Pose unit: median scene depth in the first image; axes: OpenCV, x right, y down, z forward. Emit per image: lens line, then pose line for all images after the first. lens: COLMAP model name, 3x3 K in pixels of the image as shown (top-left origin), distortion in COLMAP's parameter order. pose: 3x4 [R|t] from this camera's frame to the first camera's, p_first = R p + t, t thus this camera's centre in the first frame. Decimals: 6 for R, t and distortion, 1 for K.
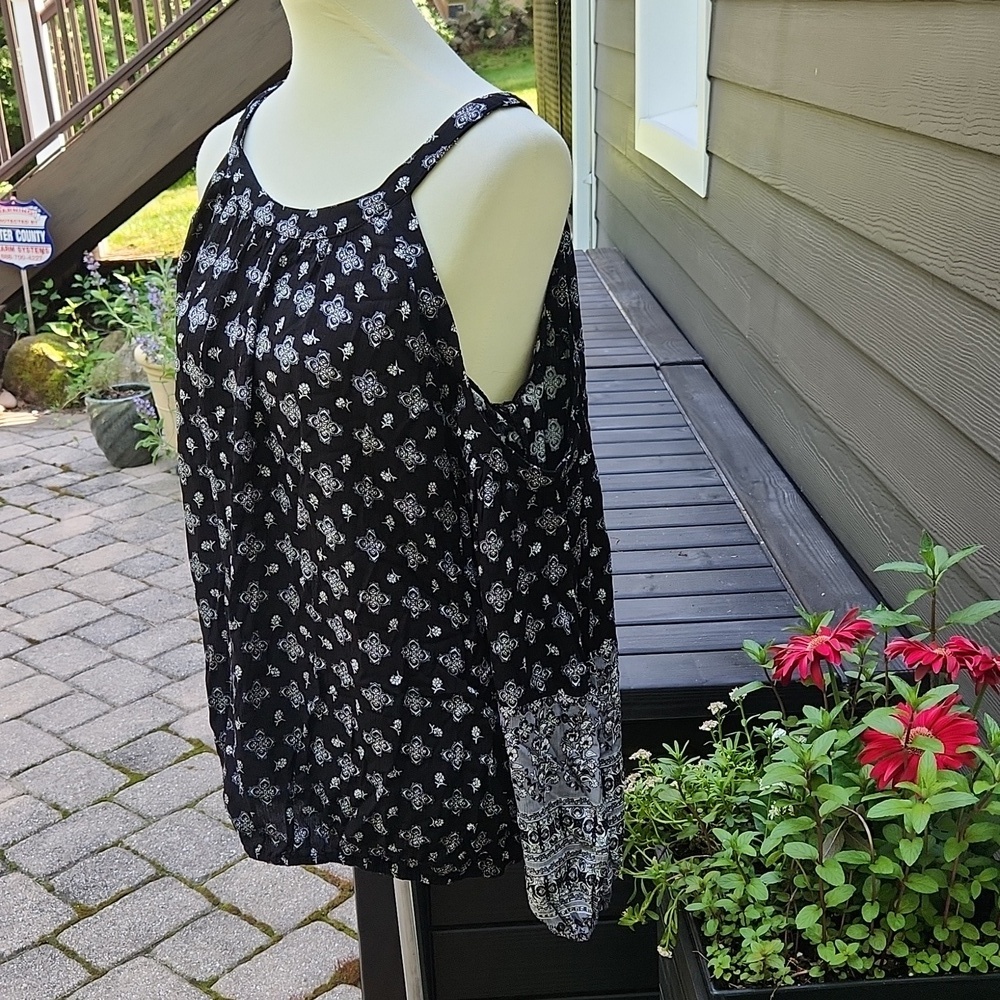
lens RADIAL K [[1417.1, 0, 500.0], [0, 1417.1, 500.0], [0, 0, 1]] dist [0.125957, 0.163572]
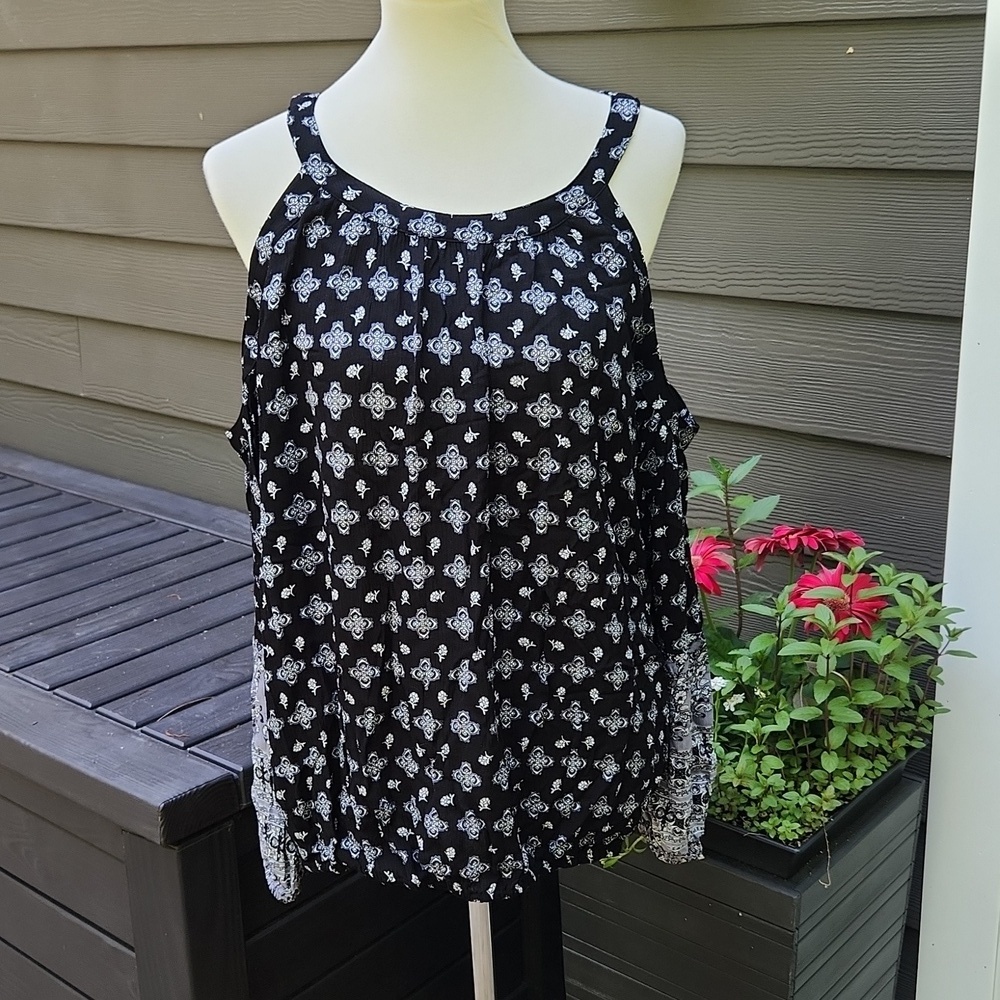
lens RADIAL K [[1417.1, 0, 500.0], [0, 1417.1, 500.0], [0, 0, 1]] dist [0.125957, 0.163572]
pose [[0.688393, -0.212502, 0.693511, -0.790868], [0.250511, 0.966942, 0.047623, -0.052254], [-0.680705, 0.140949, 0.718870, 0.289828]]
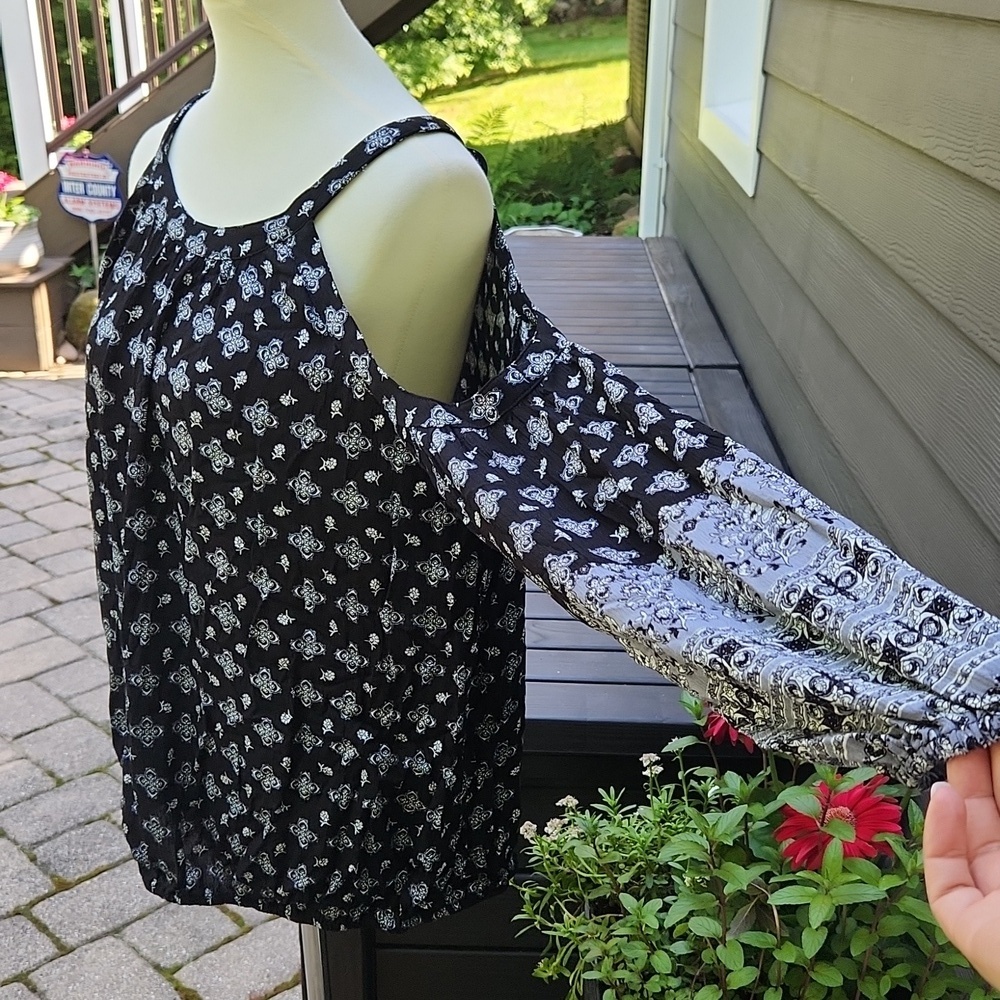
lens RADIAL K [[1411.1, 0, 500.0], [0, 1411.1, 500.0], [0, 0, 1]] dist [0.193929, -0.081678]
pose [[0.996329, 0.065913, -0.054633, 0.109050], [-0.064662, 0.997610, 0.024361, -0.052836], [0.056108, -0.020739, 0.998209, 0.050407]]
